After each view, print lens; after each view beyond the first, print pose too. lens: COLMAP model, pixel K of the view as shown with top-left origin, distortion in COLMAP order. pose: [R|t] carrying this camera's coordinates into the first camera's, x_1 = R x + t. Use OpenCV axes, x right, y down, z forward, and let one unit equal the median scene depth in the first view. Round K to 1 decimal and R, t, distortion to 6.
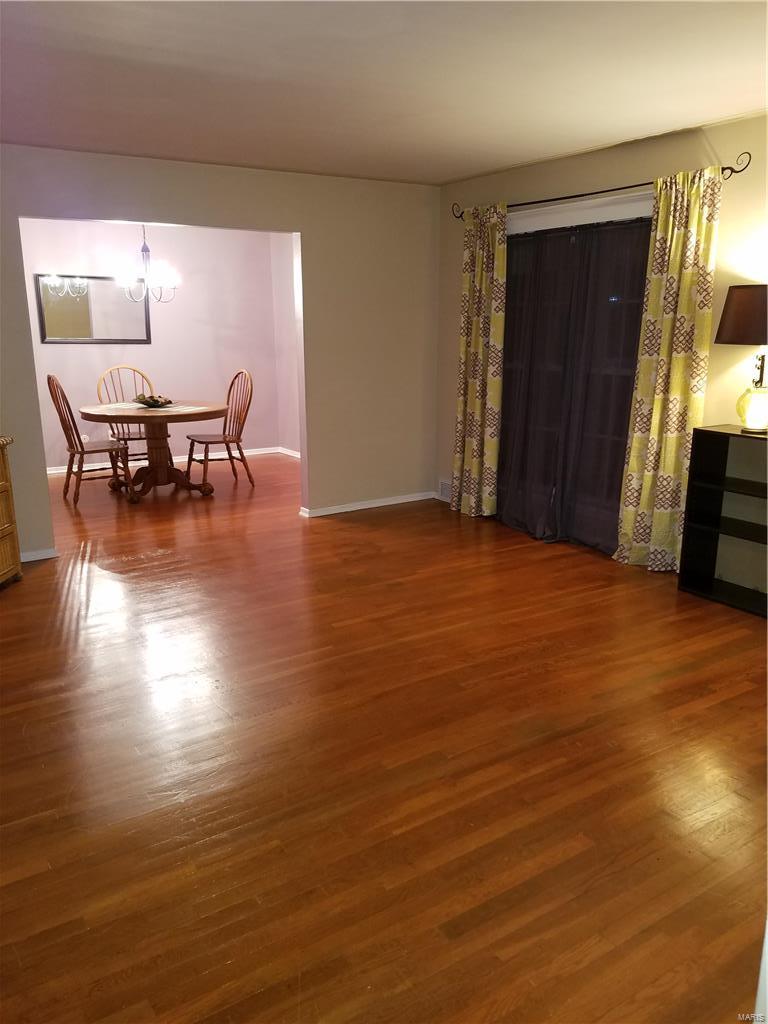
lens RADIAL K [[786.4, 0, 365.9], [0, 786.4, 517.5], [0, 0, 1]] dist [0.096406, -0.146646]
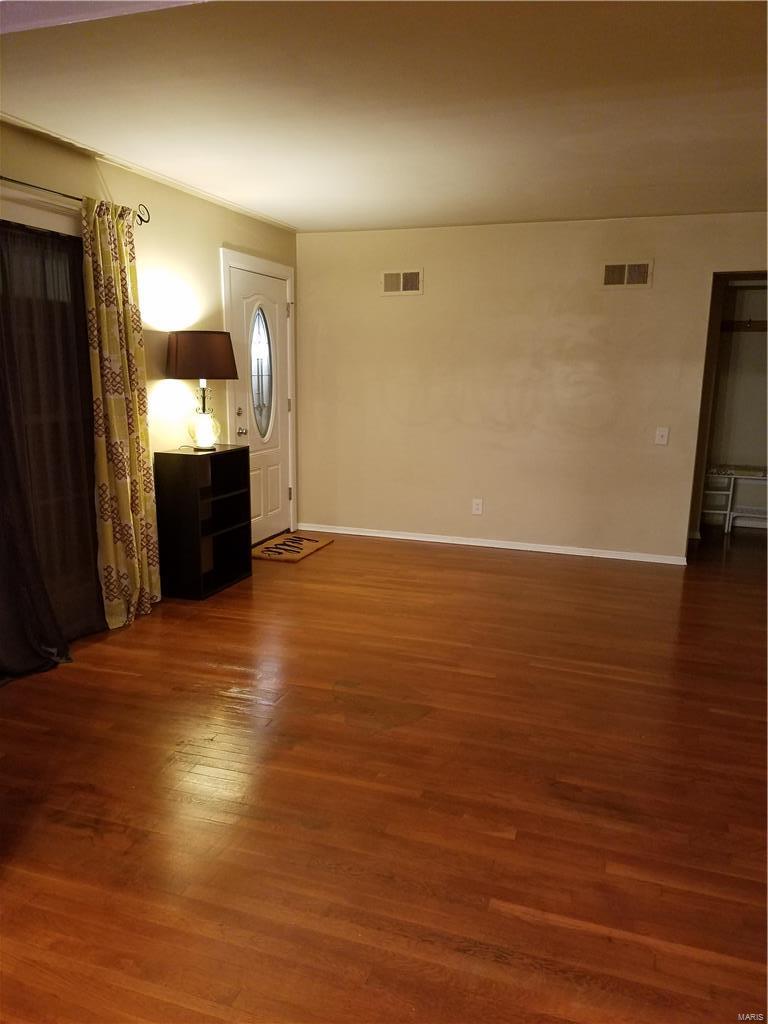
lens RADIAL K [[786.4, 0, 365.9], [0, 786.4, 517.5], [0, 0, 1]] dist [0.096406, -0.146646]
pose [[-0.615817, -0.154540, 0.772585, -0.615534], [0.181825, 0.926232, 0.330203, -0.359548], [-0.766622, 0.343820, -0.542290, 1.478598]]
